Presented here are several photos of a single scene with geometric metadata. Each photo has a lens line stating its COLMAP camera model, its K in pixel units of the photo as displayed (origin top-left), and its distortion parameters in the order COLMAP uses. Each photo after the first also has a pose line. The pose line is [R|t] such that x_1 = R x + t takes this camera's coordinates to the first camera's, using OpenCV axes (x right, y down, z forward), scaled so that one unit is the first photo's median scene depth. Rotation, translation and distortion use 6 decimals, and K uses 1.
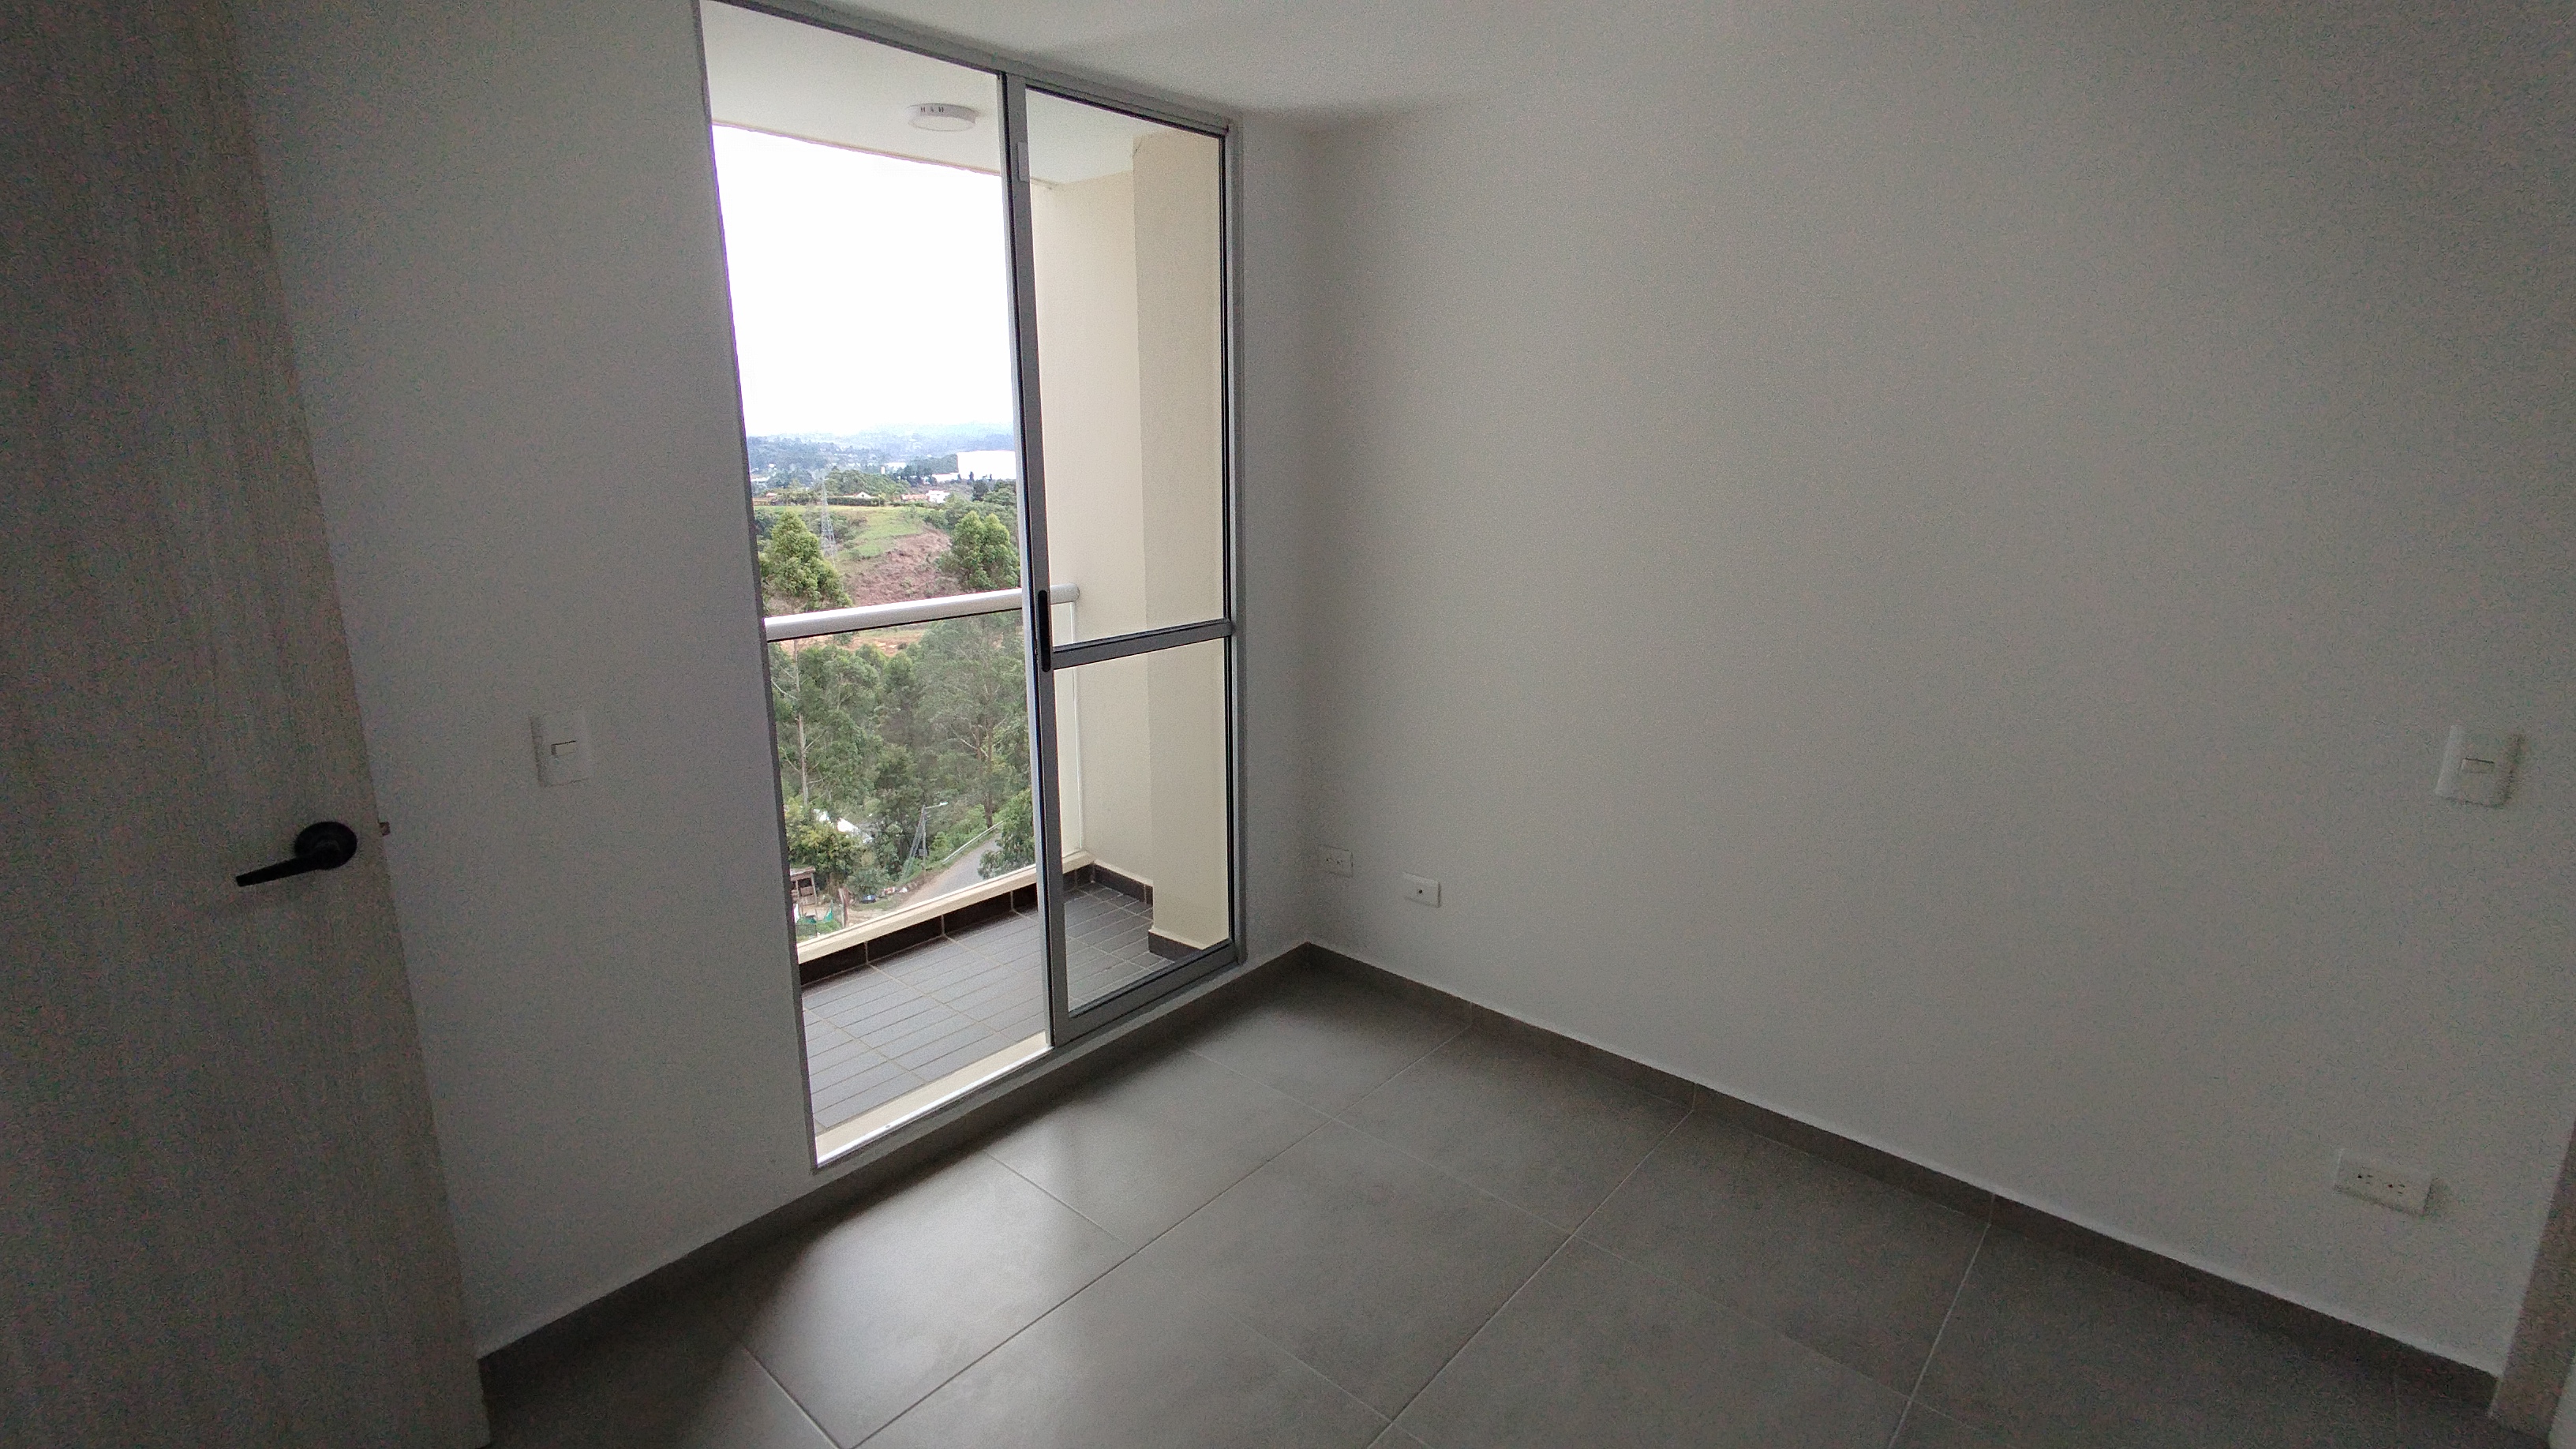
lens RADIAL K [[1190.7, 0, 1269.3], [0, 1190.7, 707.8], [0, 0, 1]] dist [0.002982, -0.000878]
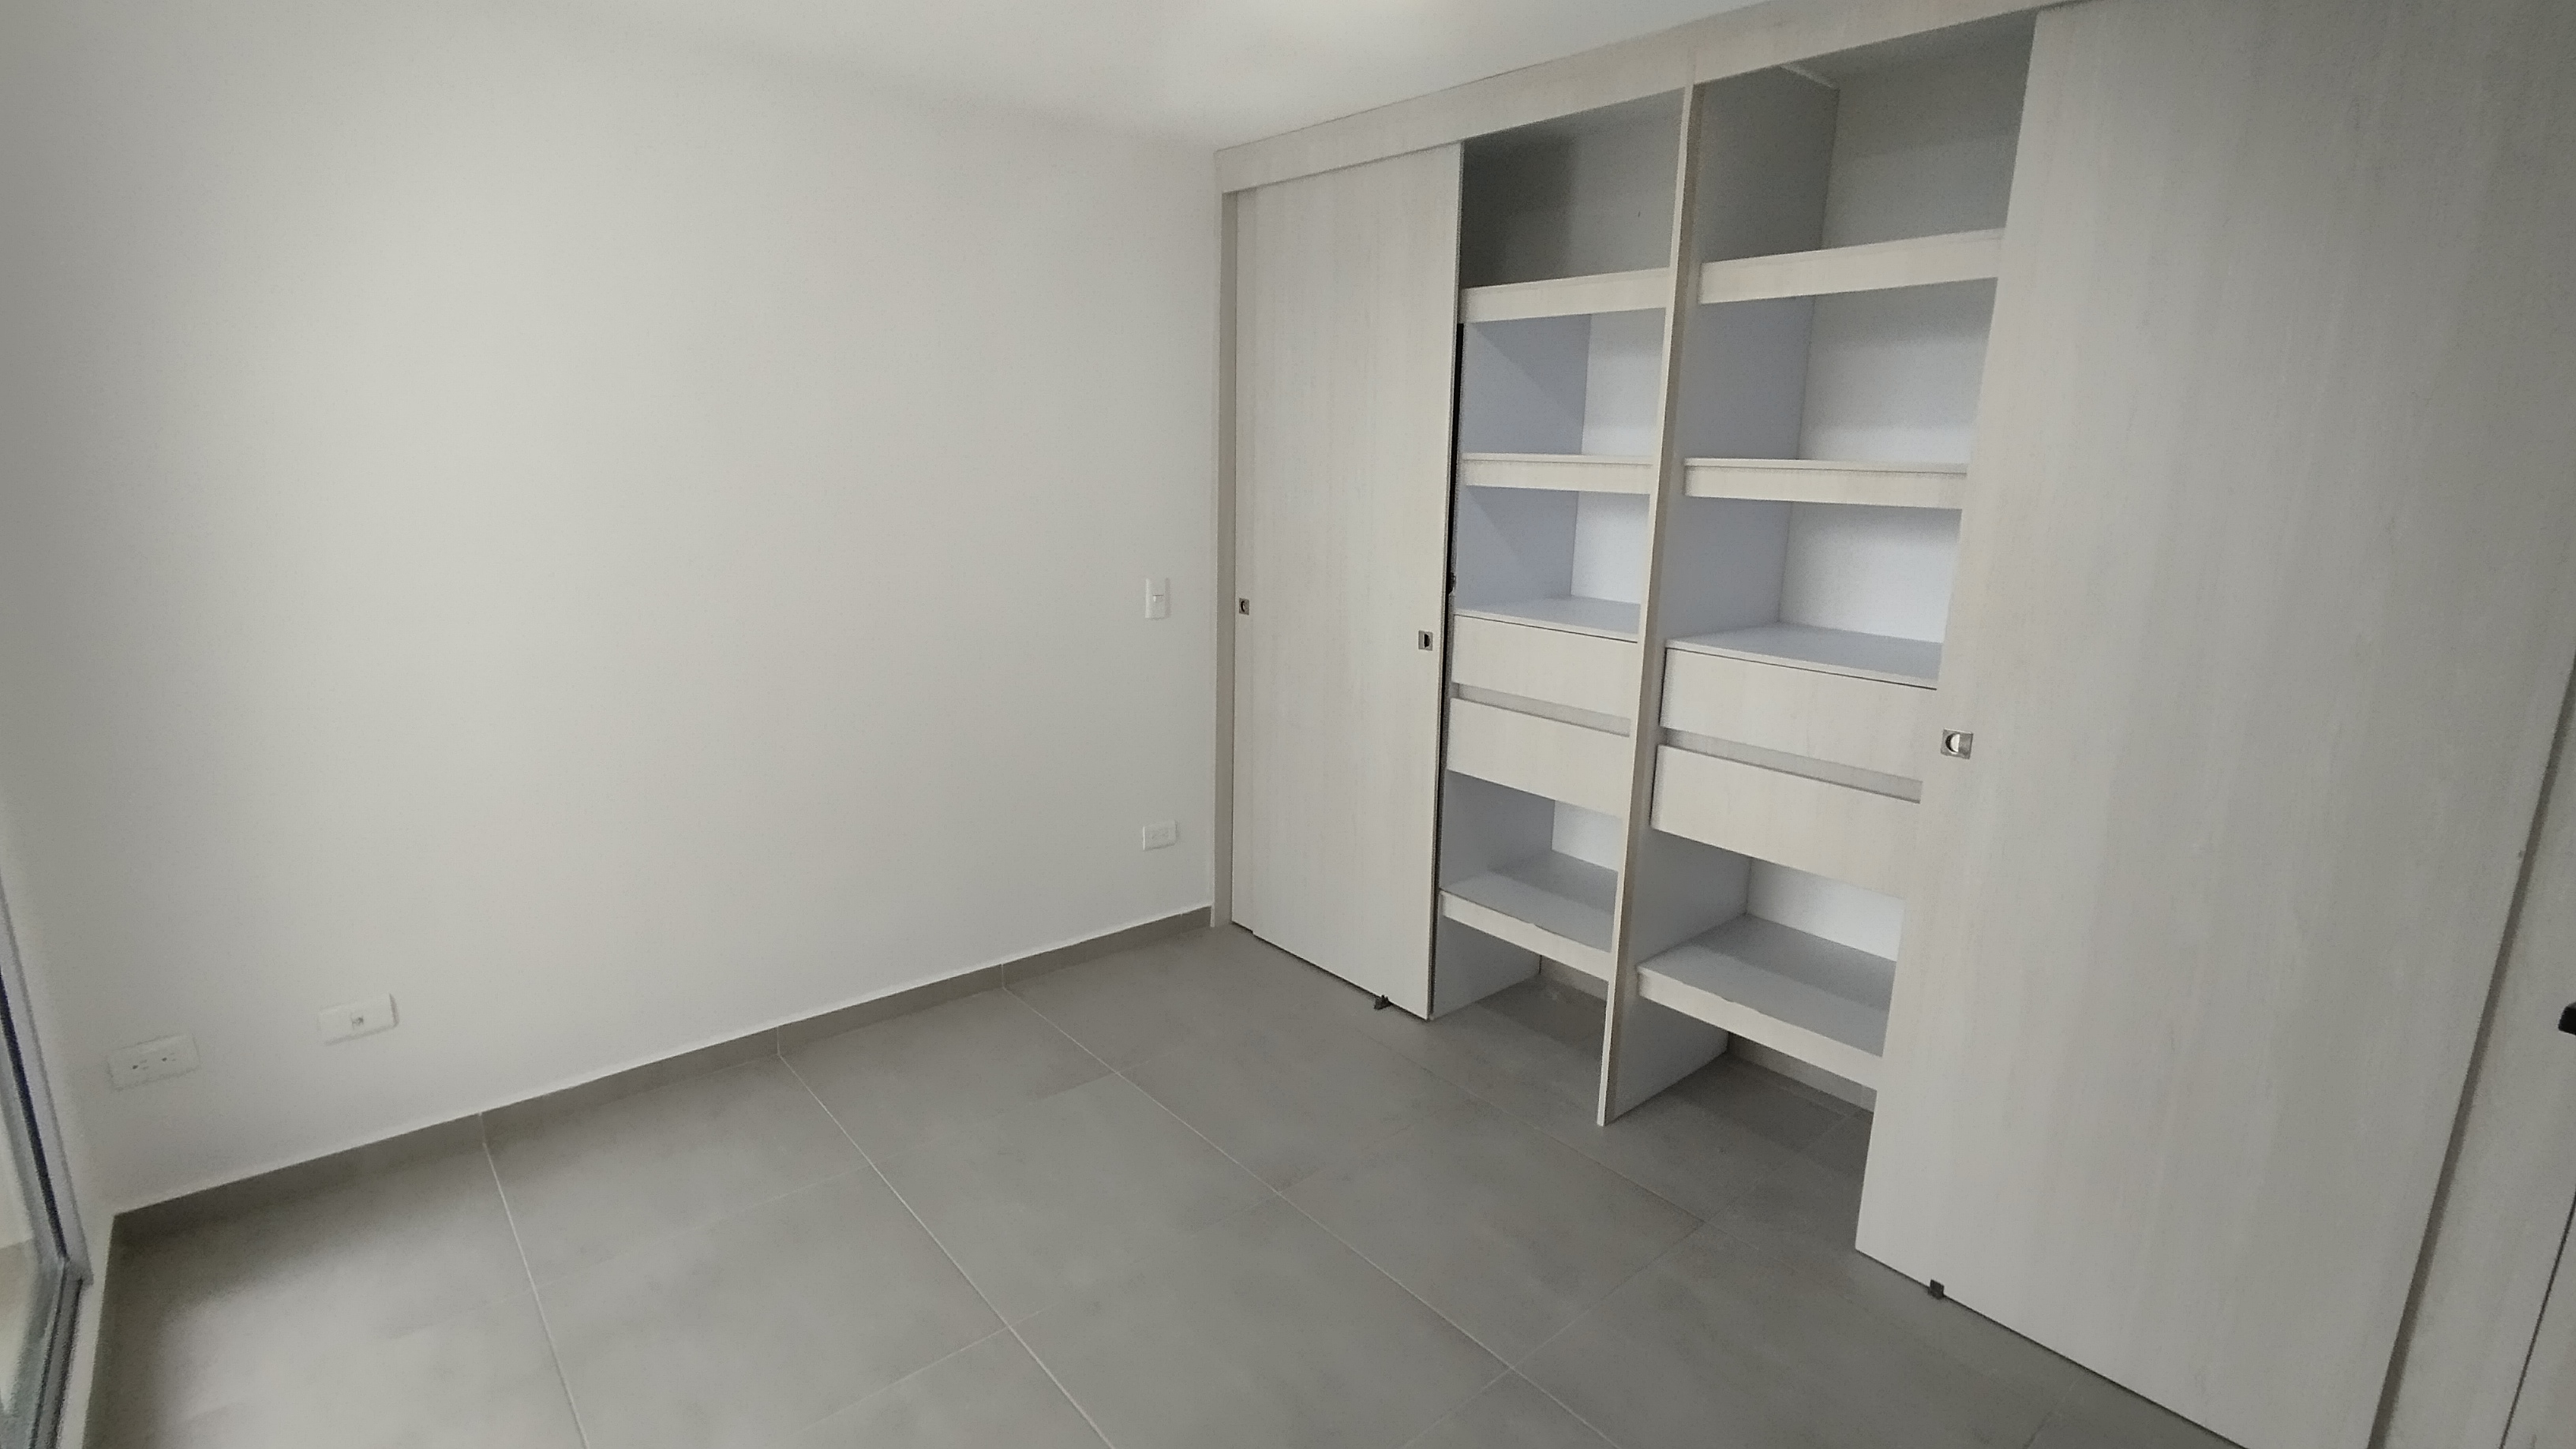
lens RADIAL K [[1190.7, 0, 1291.6], [0, 1190.7, 719.8], [0, 0, 1]] dist [0.002982, -0.000878]
pose [[0.128159, -0.210373, 0.969184, -0.771637], [0.207632, 0.961278, 0.181201, -0.060018], [-0.969775, 0.178011, 0.166877, 0.476571]]
